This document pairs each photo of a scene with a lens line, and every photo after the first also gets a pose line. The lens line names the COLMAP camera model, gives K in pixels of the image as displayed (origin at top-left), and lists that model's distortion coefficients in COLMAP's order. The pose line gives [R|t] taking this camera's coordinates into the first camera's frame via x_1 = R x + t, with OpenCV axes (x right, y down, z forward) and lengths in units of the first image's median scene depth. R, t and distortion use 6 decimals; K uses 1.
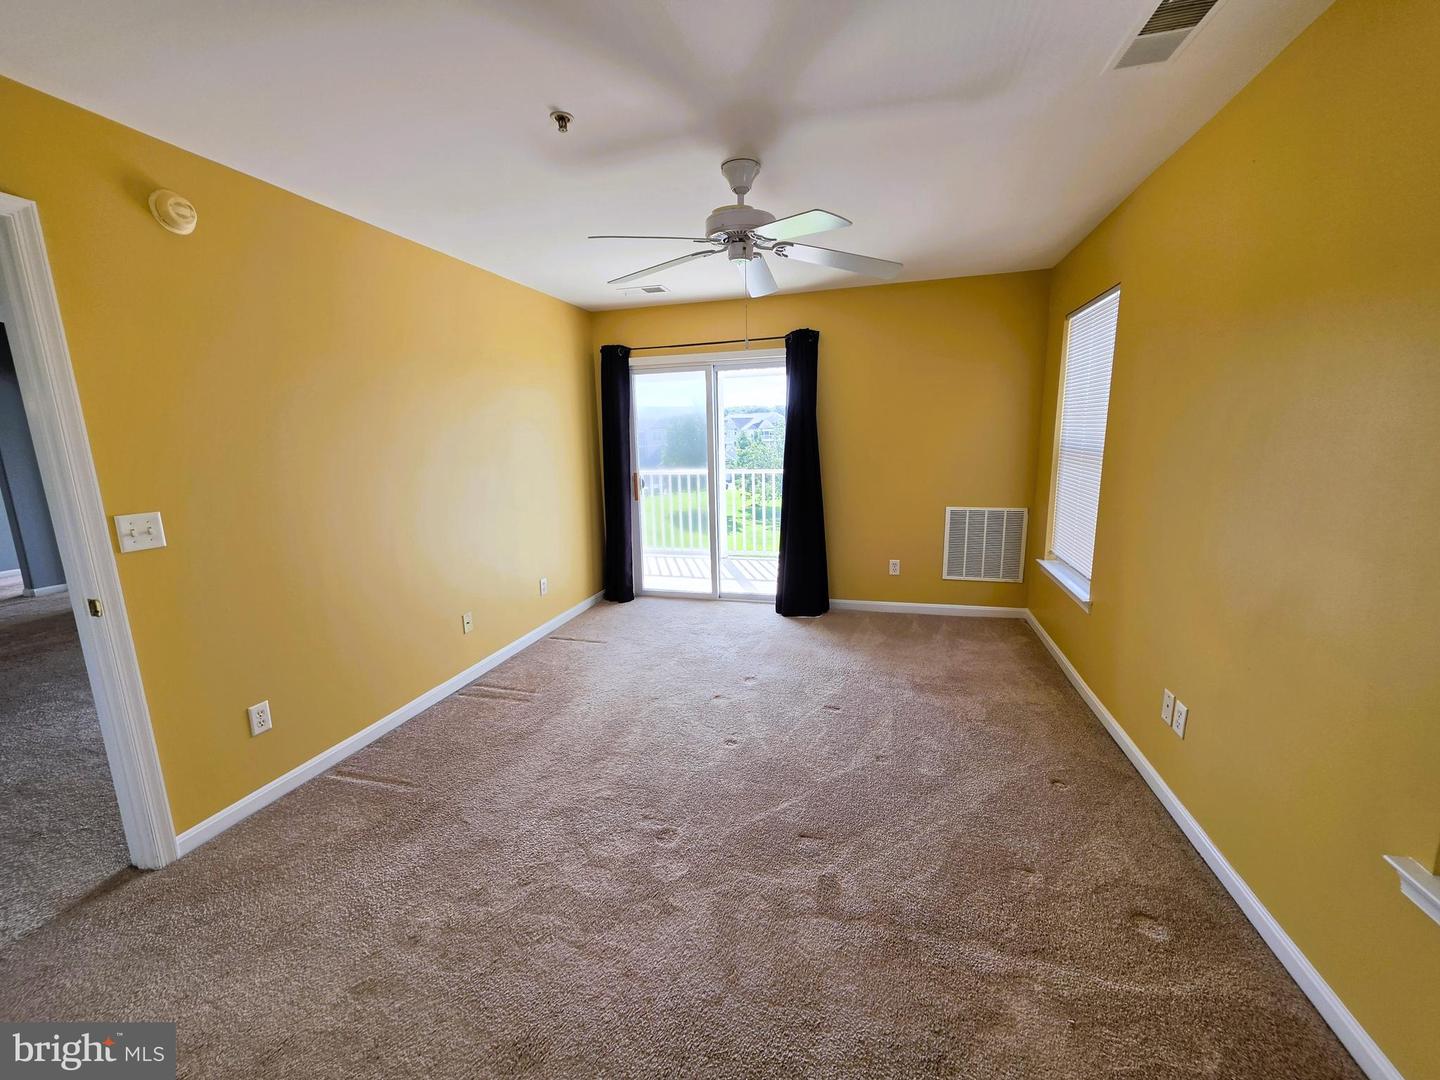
lens RADIAL K [[581.4, 0, 714.1], [0, 581.4, 540.1], [0, 0, 1]] dist [-0.006397, 0.000292]
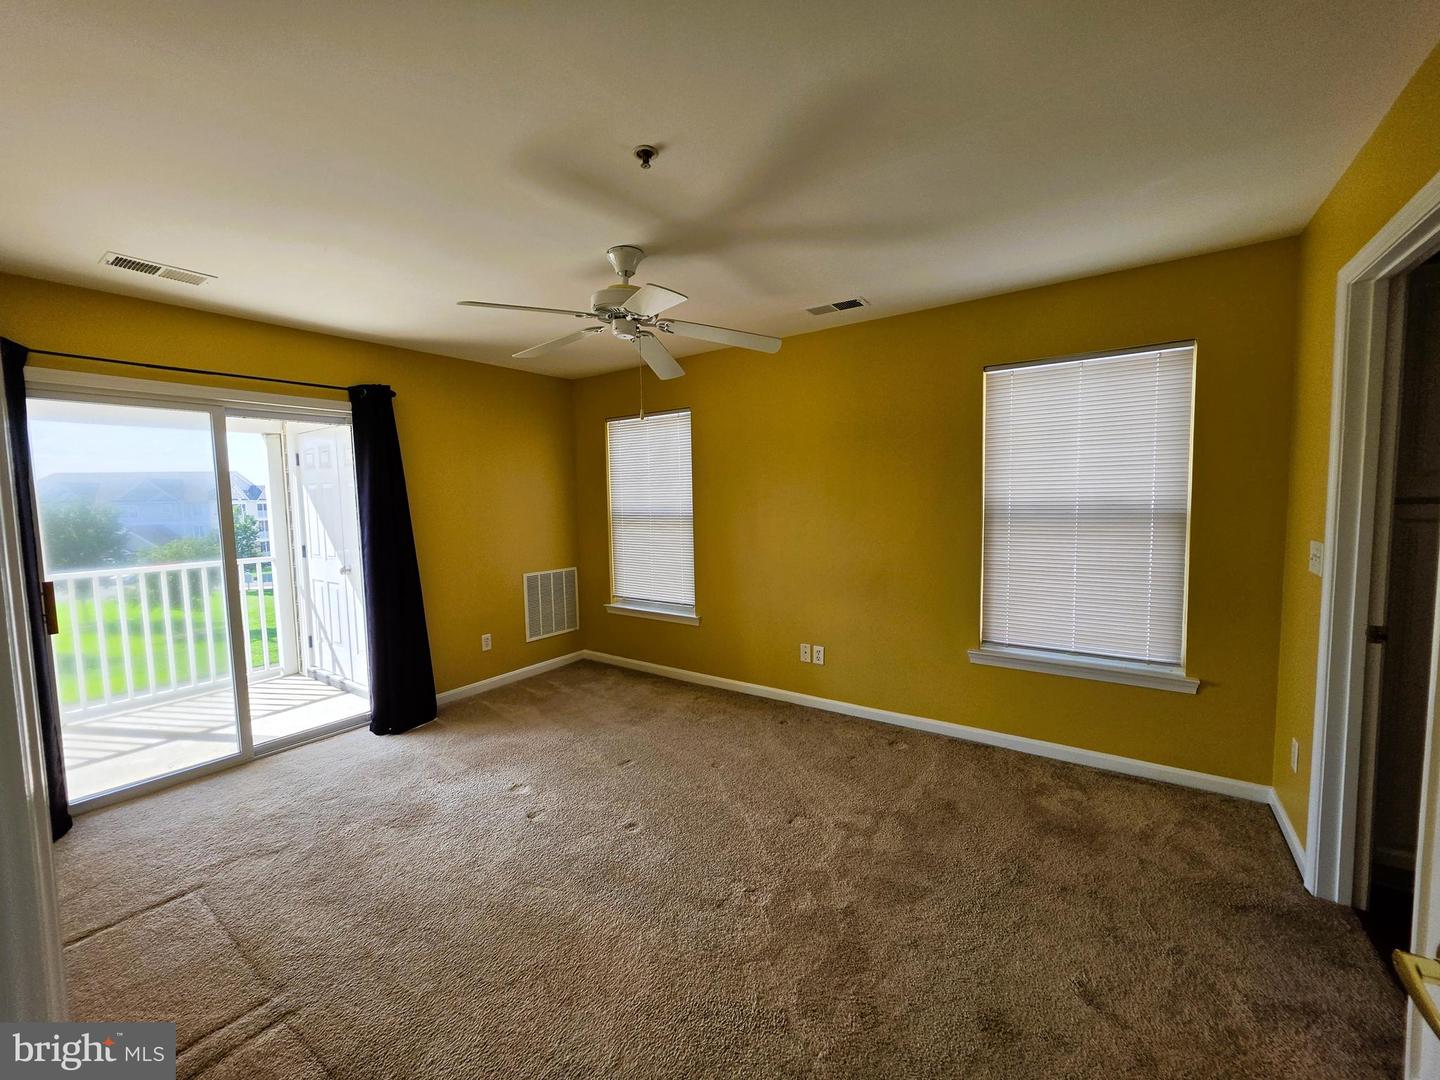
lens RADIAL K [[581.4, 0, 714.1], [0, 581.4, 540.1], [0, 0, 1]] dist [-0.006397, 0.000292]
pose [[0.329133, -0.051326, 0.942888, -0.499271], [0.183235, 0.983014, -0.010451, -0.043891], [-0.926335, 0.176209, 0.332947, 0.312665]]
